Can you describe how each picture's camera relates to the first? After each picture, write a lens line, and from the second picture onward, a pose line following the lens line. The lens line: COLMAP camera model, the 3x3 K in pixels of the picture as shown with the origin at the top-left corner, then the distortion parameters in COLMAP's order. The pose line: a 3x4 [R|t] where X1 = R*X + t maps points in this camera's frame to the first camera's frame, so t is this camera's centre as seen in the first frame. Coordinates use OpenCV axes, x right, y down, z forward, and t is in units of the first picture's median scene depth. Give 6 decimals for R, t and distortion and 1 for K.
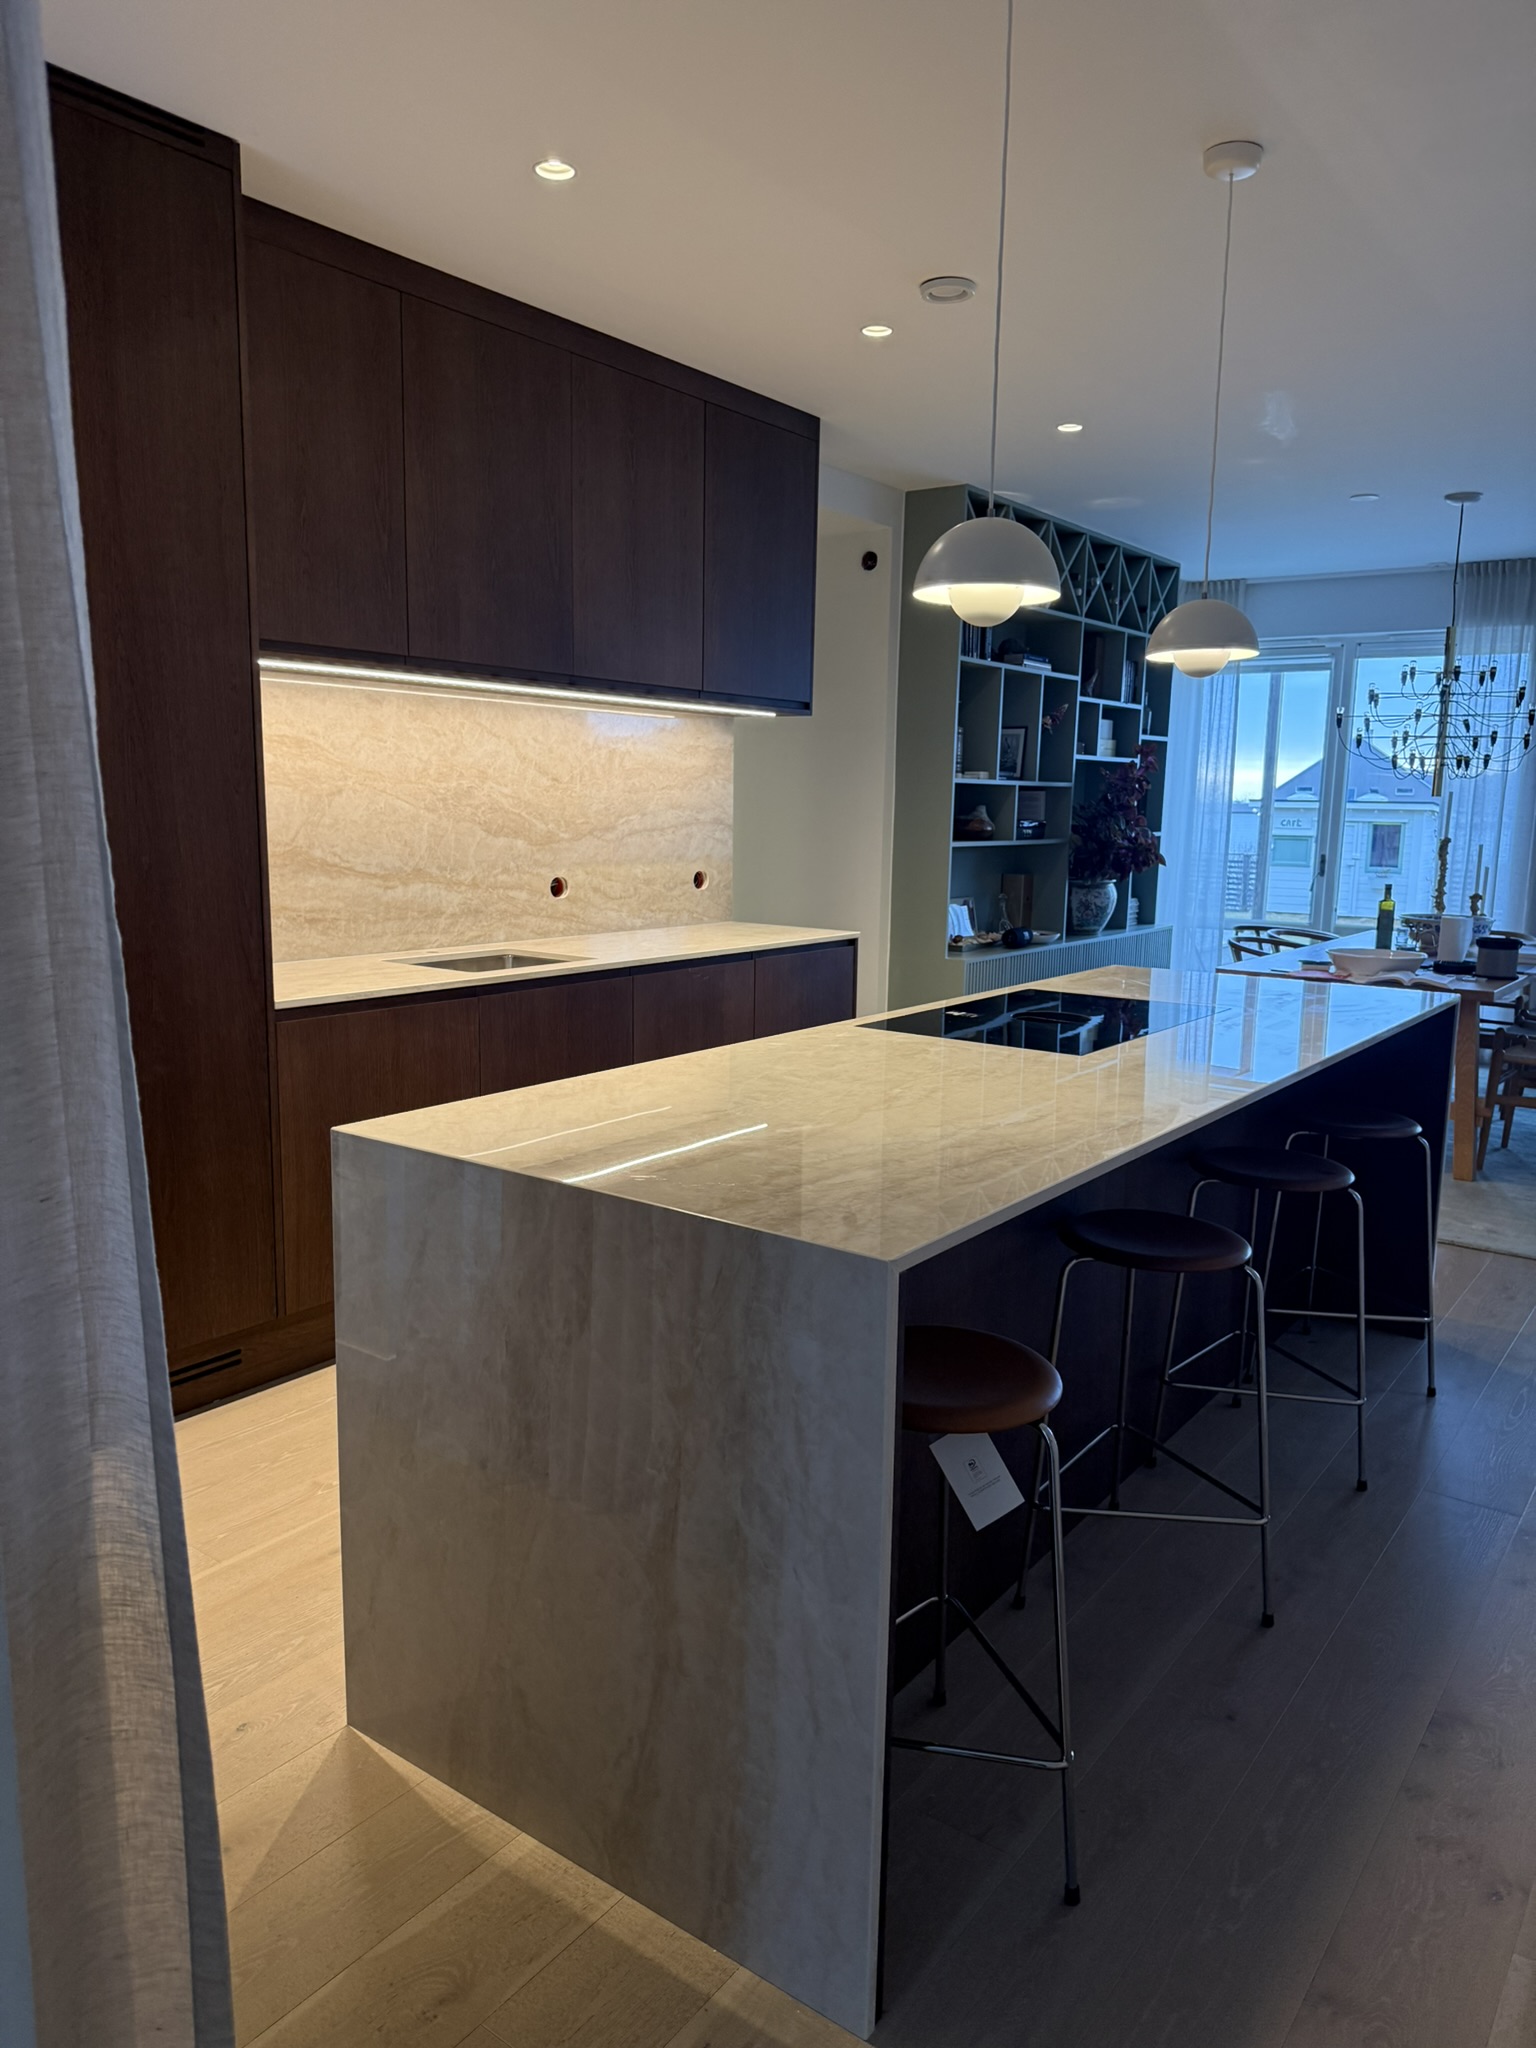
lens RADIAL K [[1412.1, 0, 780.2], [0, 1412.1, 1043.6], [0, 0, 1]] dist [0.063549, -0.020032]
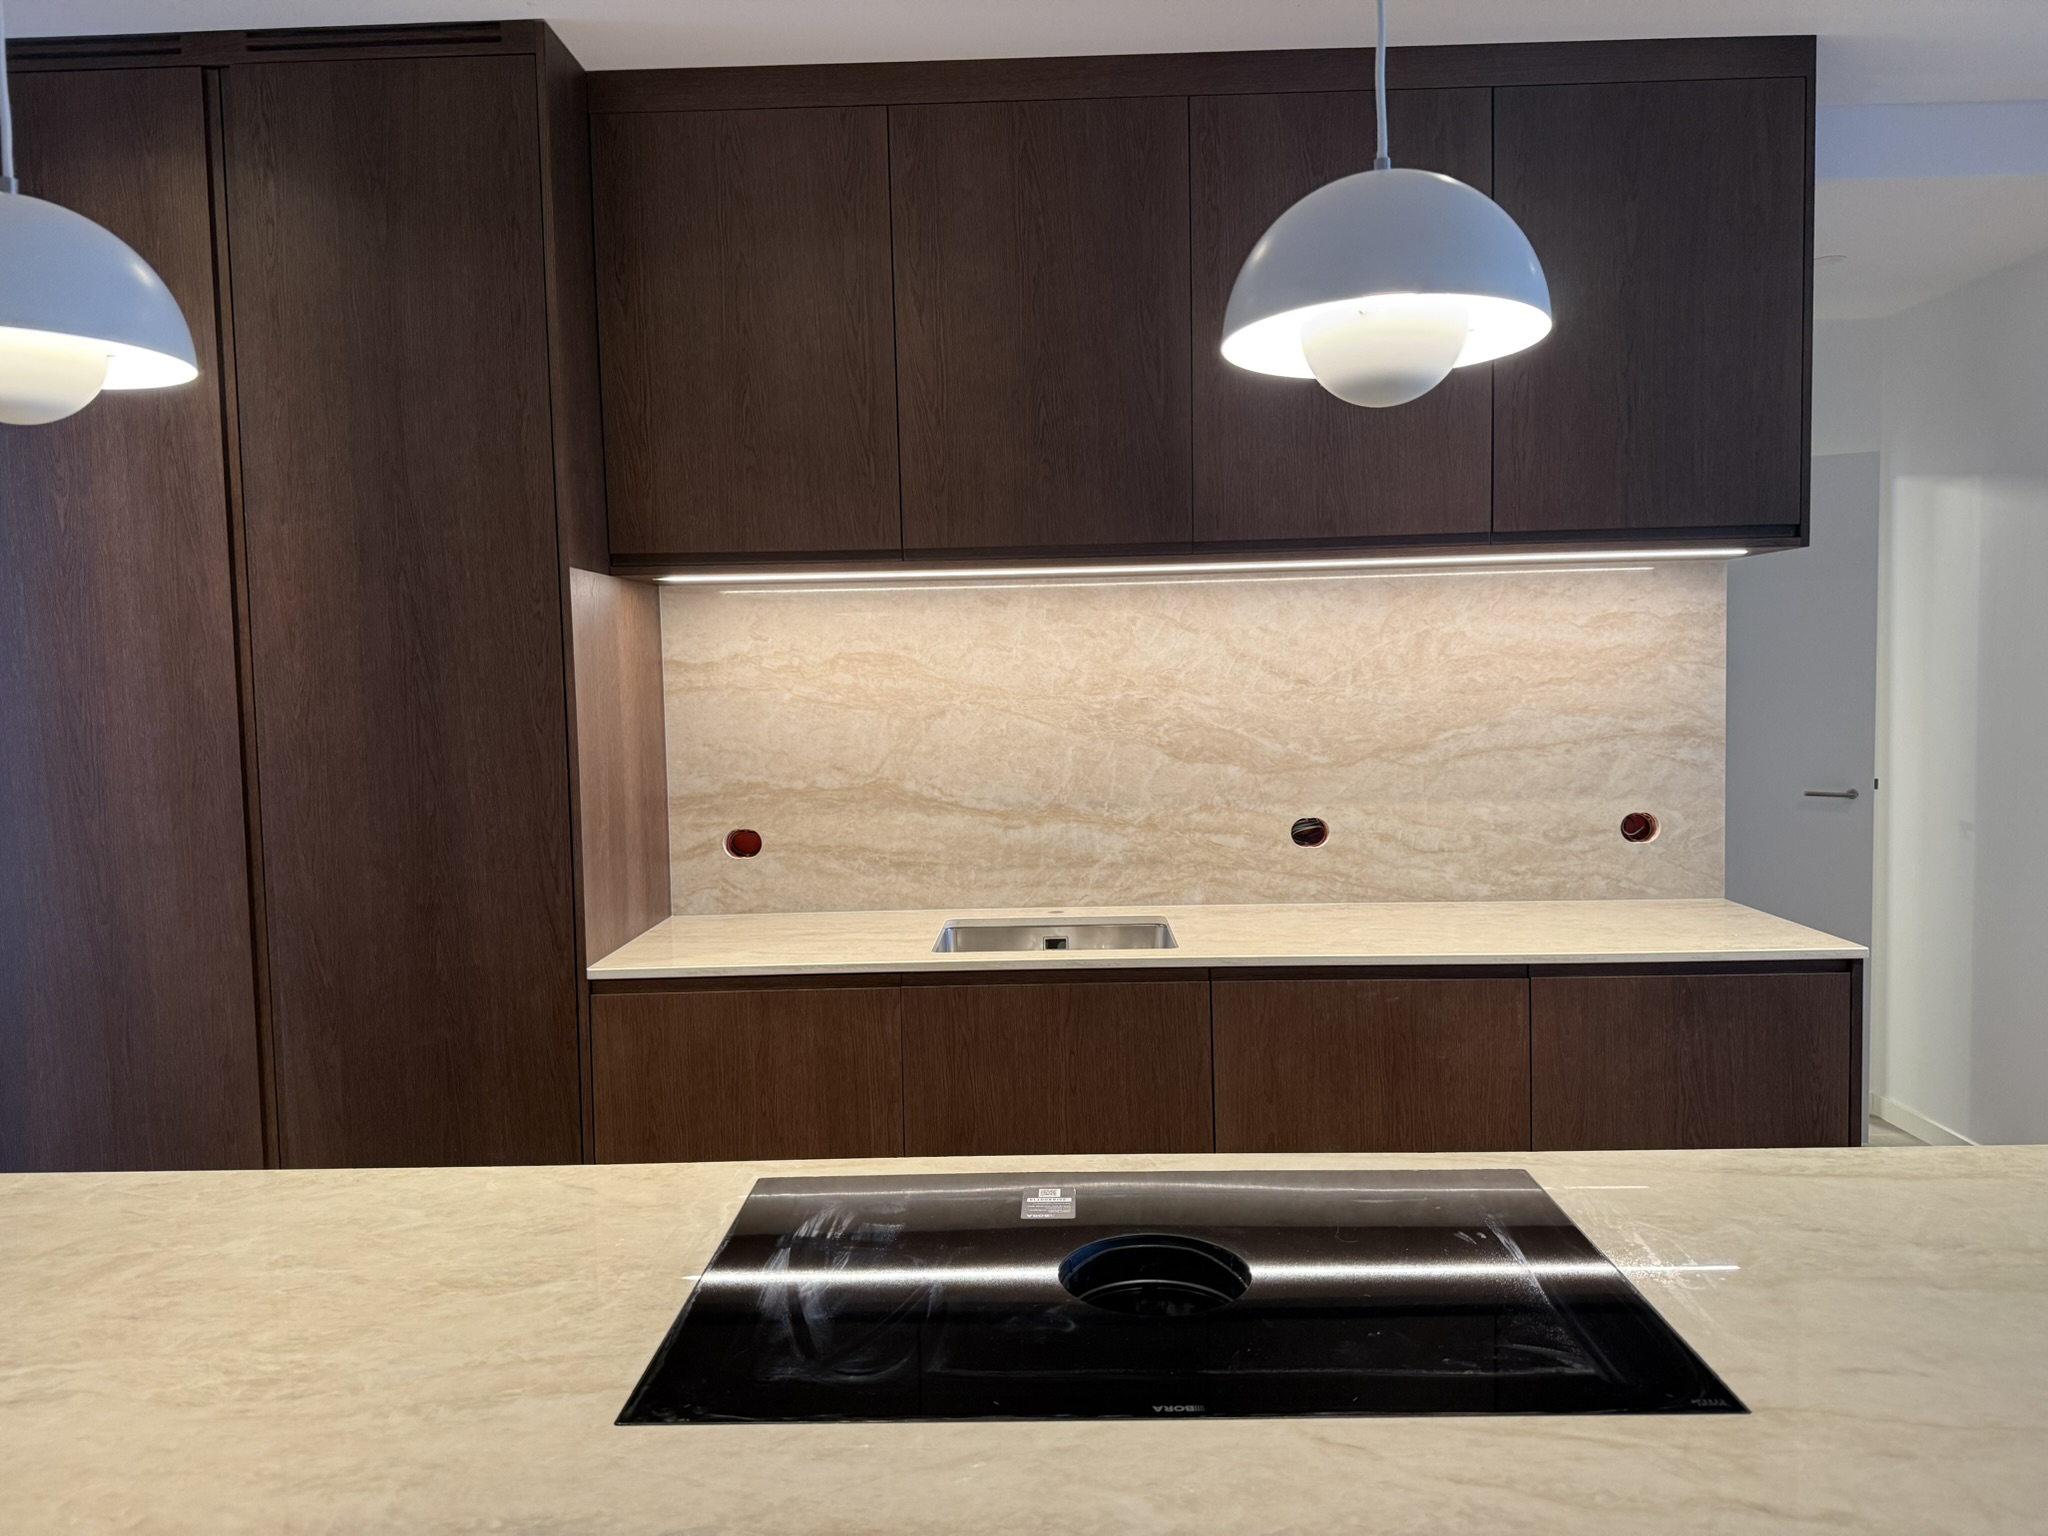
lens RADIAL K [[1412.1, 0, 1021.3], [0, 1412.1, 752.6], [0, 0, 1]] dist [0.063549, -0.020032]
pose [[0.564171, 0.015618, -0.825510, 0.361804], [-0.107726, 0.992667, -0.054842, -0.101591], [0.818600, 0.119869, 0.561716, 0.514183]]
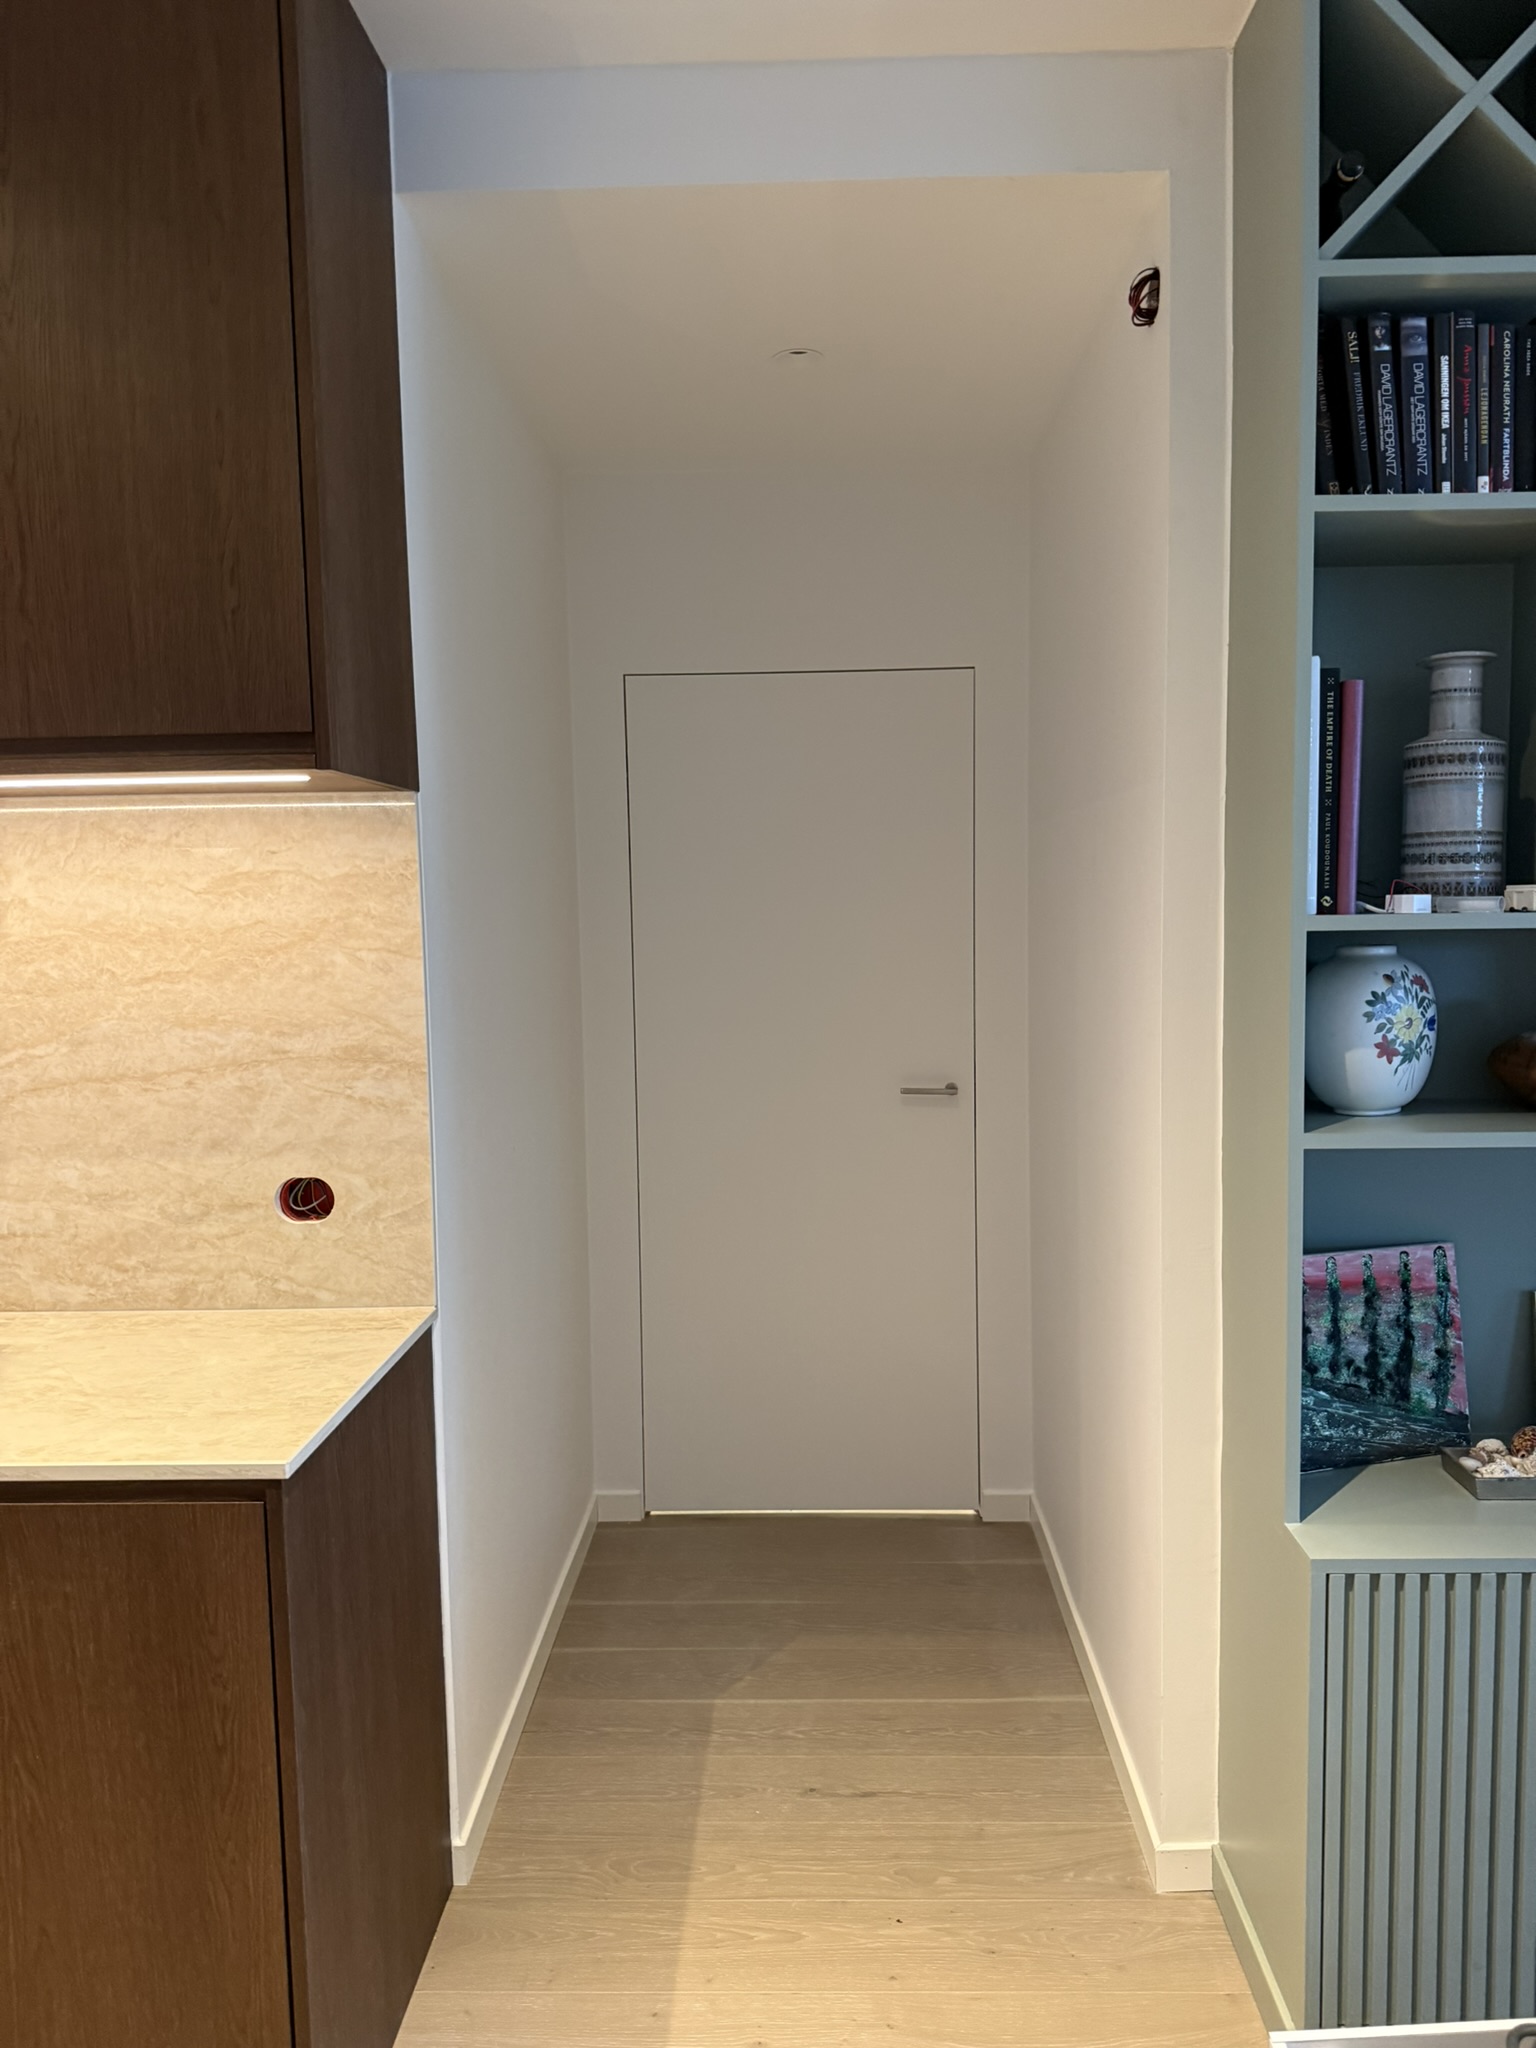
lens RADIAL K [[1412.1, 0, 765.9], [0, 1412.1, 1014.8], [0, 0, 1]] dist [0.063549, -0.020032]
pose [[0.536771, 0.041725, -0.842695, 0.421141], [-0.111951, 0.993467, -0.022119, -0.207462], [0.836268, 0.106214, 0.537936, 1.061180]]
